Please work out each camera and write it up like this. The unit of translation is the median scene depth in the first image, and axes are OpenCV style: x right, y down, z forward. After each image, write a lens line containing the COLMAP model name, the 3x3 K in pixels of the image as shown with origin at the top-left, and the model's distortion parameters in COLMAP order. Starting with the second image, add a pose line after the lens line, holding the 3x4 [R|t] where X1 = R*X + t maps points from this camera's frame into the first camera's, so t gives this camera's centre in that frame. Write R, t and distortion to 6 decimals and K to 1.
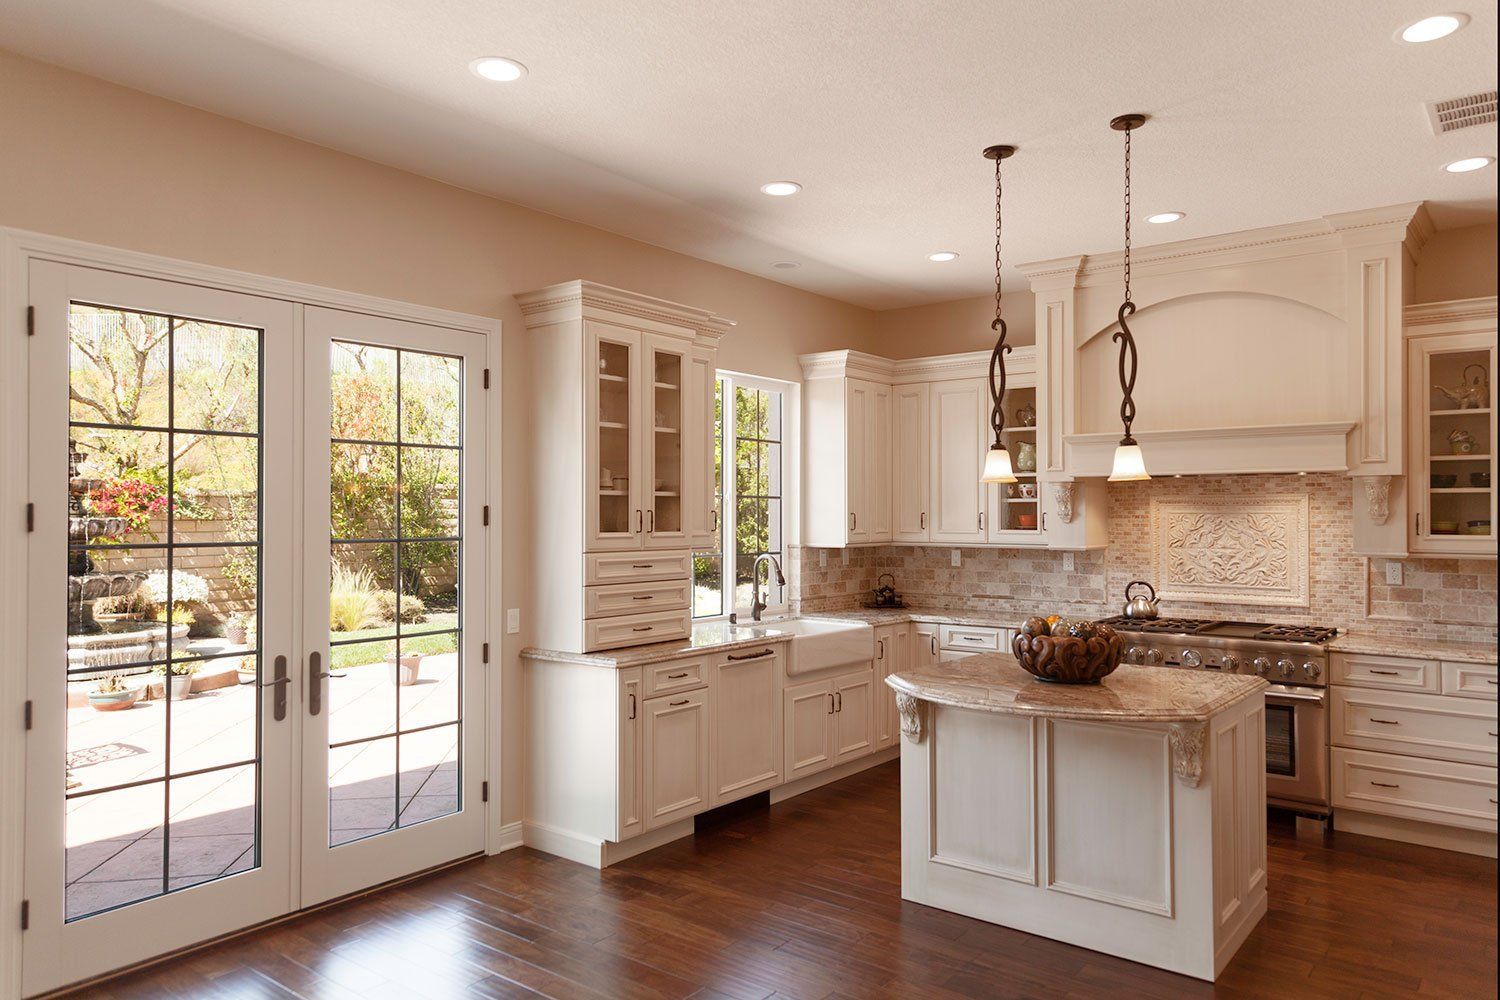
lens RADIAL K [[1021.5, 0, 761.5], [0, 1021.5, 501.3], [0, 0, 1]] dist [0.019261, 0.009319]
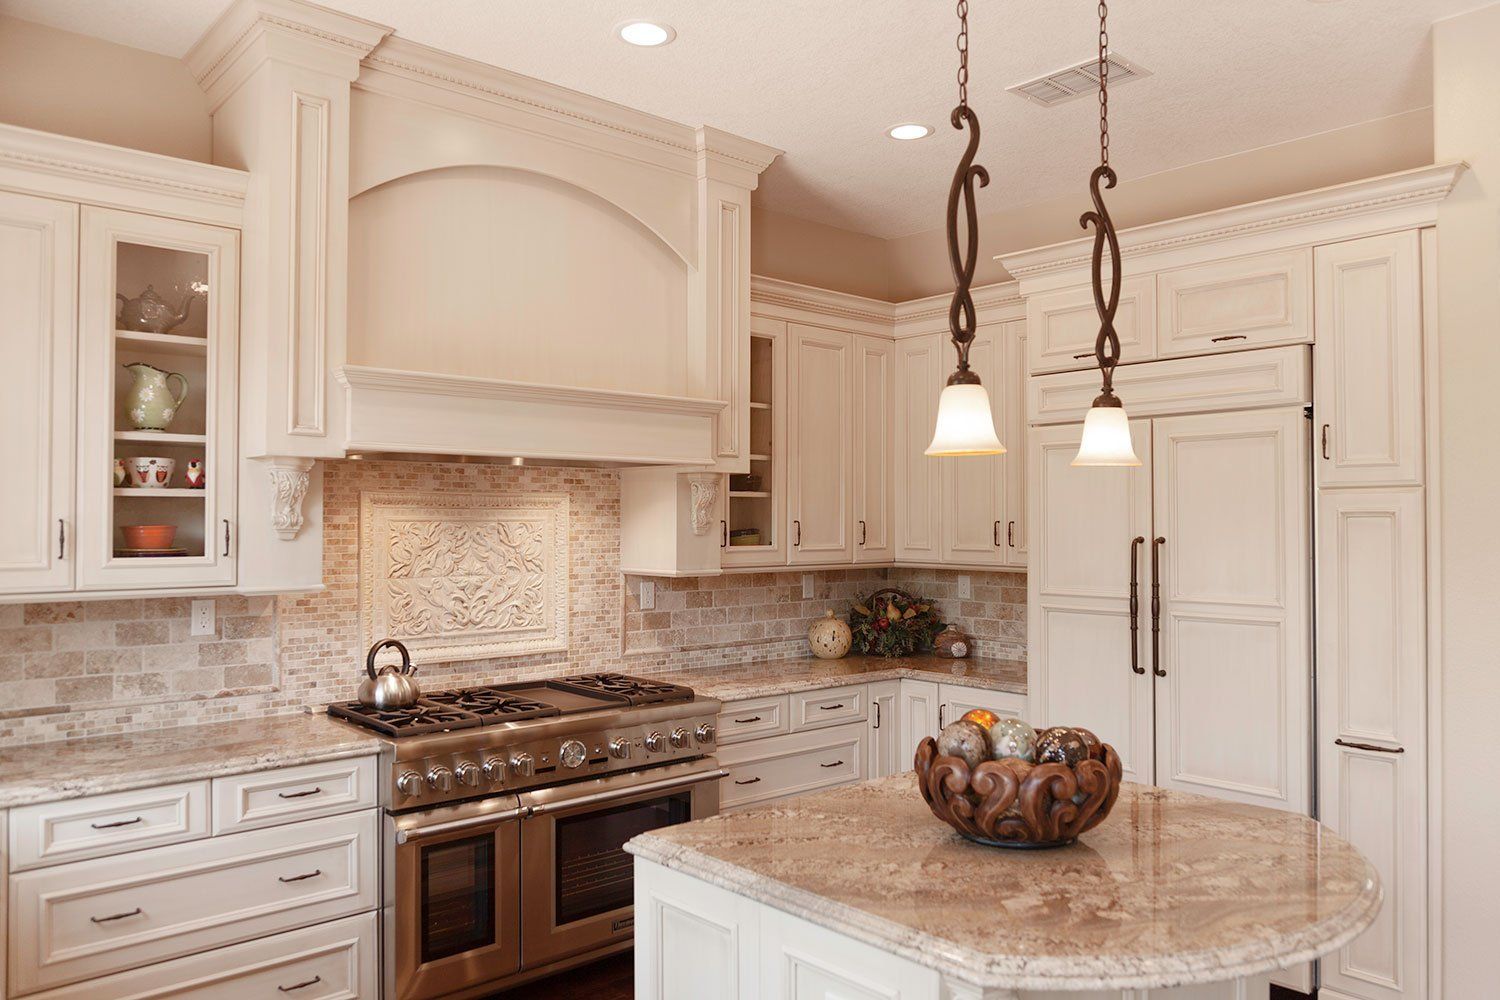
lens RADIAL K [[1092.9, 0, 757.4], [0, 1092.9, 503.4], [0, 0, 1]] dist [0.008394, -0.012814]
pose [[0.186035, 0.015846, 0.982415, -0.209498], [-0.011314, 0.999838, -0.013984, 0.008862], [-0.982478, -0.008513, 0.186184, 0.749658]]
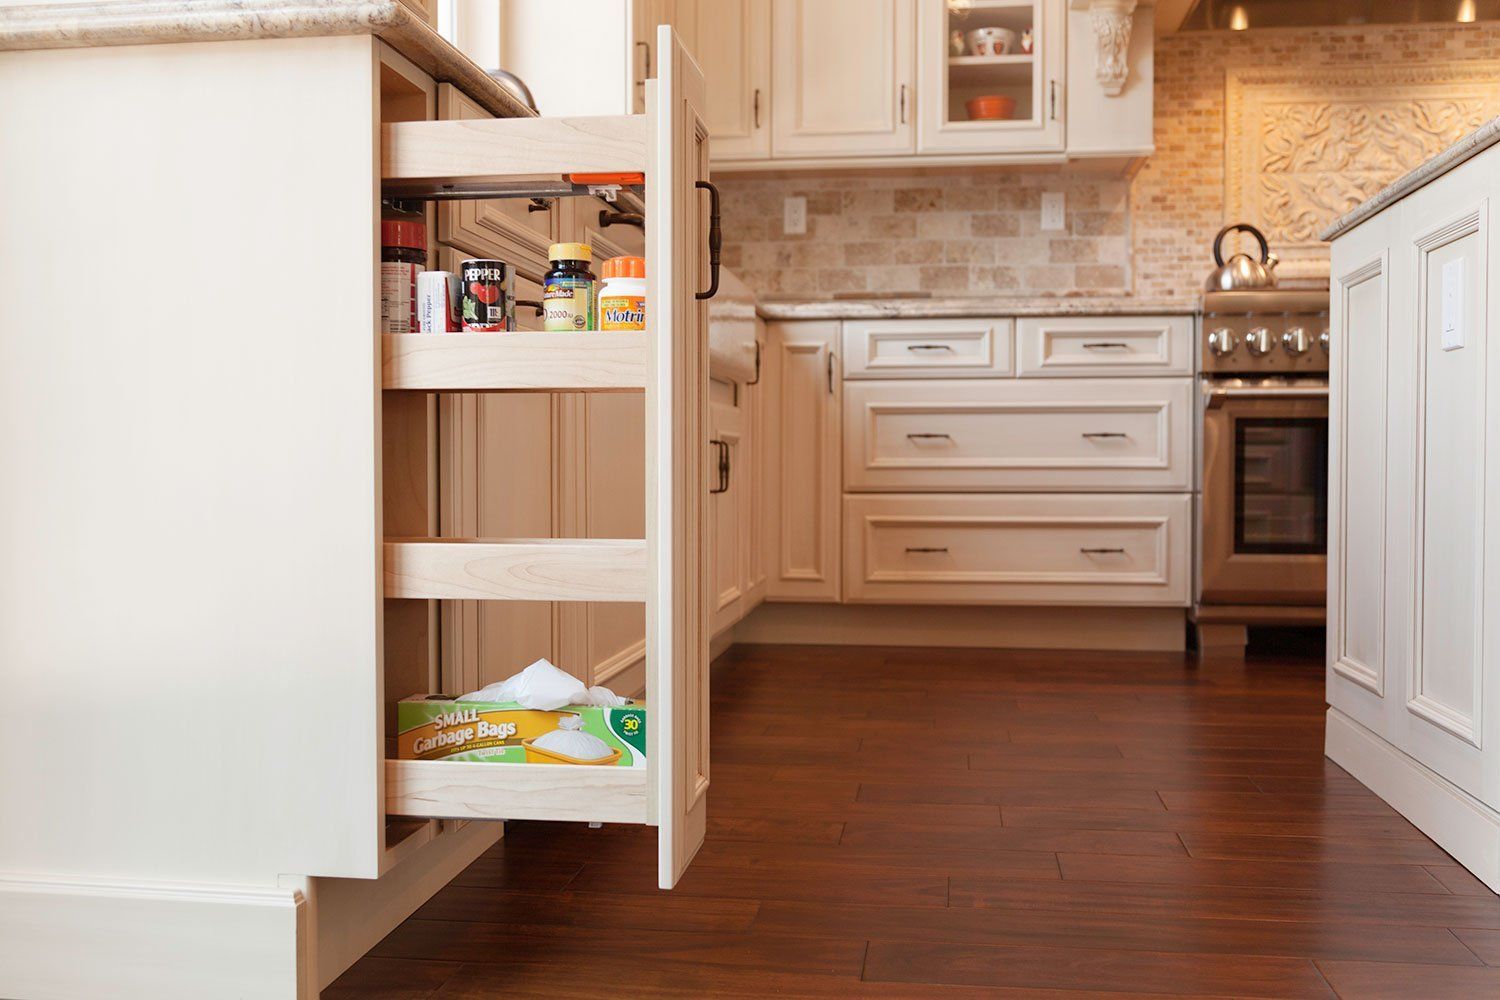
lens RADIAL K [[1417.0, 0, 740.8], [0, 1417.0, 507.9], [0, 0, 1]] dist [-0.033428, 0.000000]
pose [[0.871770, -0.016887, 0.489623, -0.178285], [-0.006702, 0.998901, 0.046385, 0.198107], [-0.489869, -0.043718, 0.870699, 0.582633]]
